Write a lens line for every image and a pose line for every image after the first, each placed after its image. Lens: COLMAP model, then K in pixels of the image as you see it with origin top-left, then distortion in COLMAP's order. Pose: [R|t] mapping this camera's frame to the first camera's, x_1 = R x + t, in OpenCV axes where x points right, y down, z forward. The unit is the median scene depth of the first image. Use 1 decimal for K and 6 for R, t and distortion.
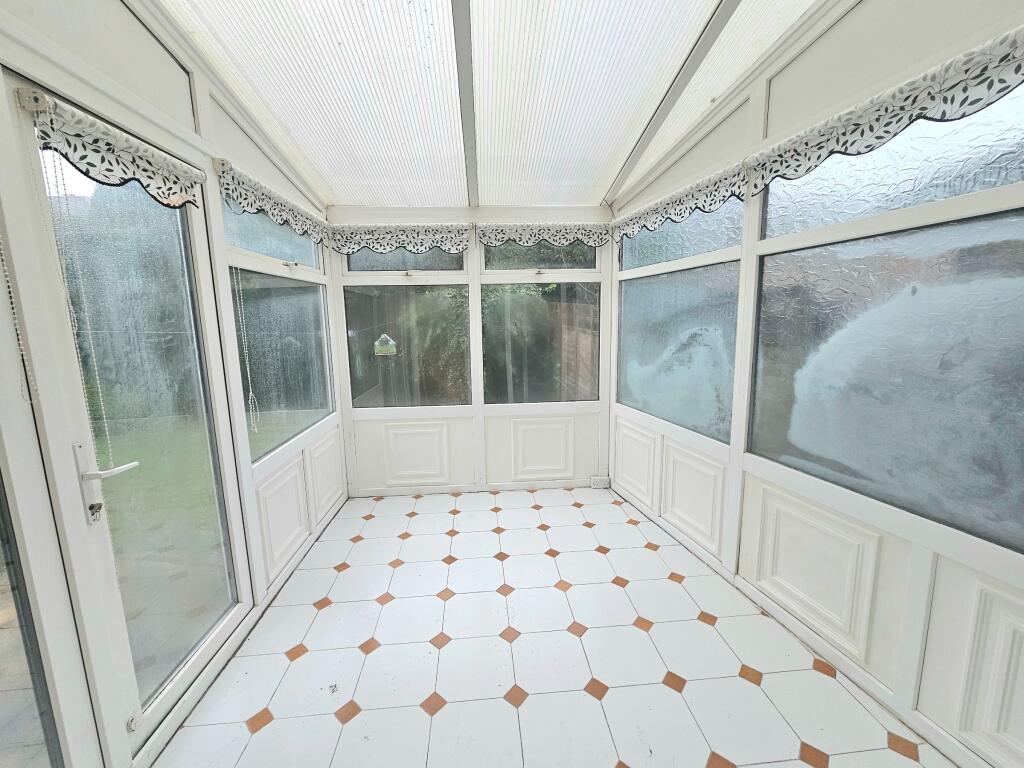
lens RADIAL K [[415.7, 0, 511.2], [0, 415.7, 380.3], [0, 0, 1]] dist [-0.002918, 0.000695]
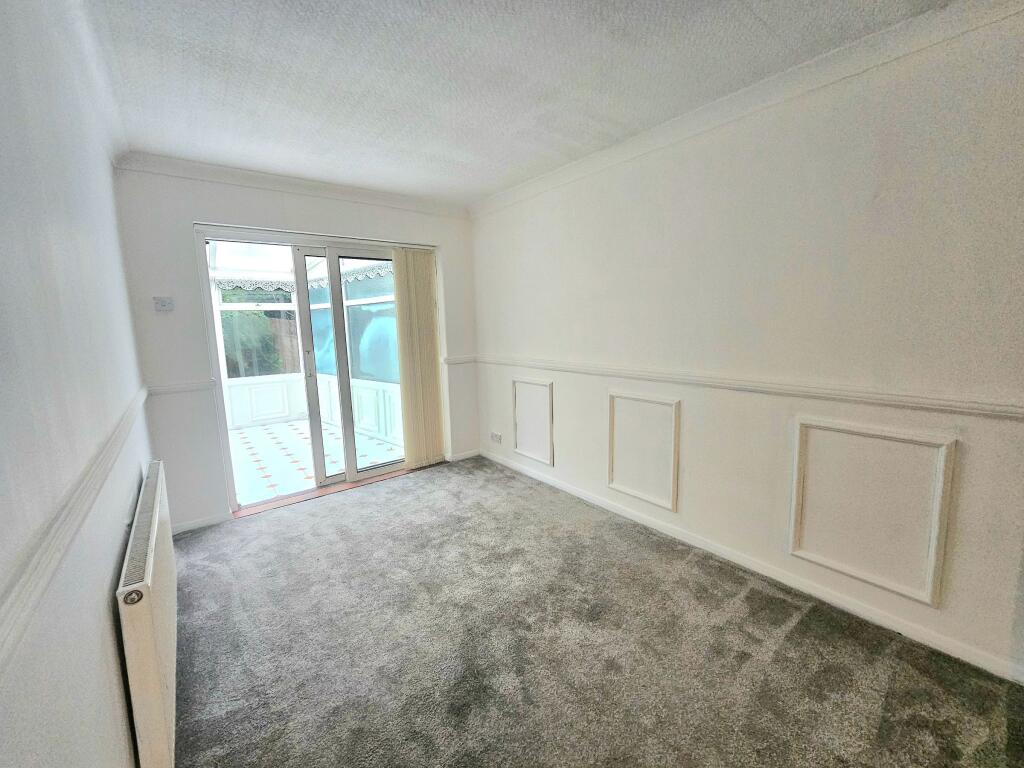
lens RADIAL K [[415.7, 0, 514.8], [0, 415.7, 374.9], [0, 0, 1]] dist [-0.002918, 0.000695]
pose [[0.832961, -0.066881, 0.549274, -0.014142], [0.089095, 0.995927, -0.013842, 0.180016], [-0.546111, 0.060468, 0.835527, -1.145736]]
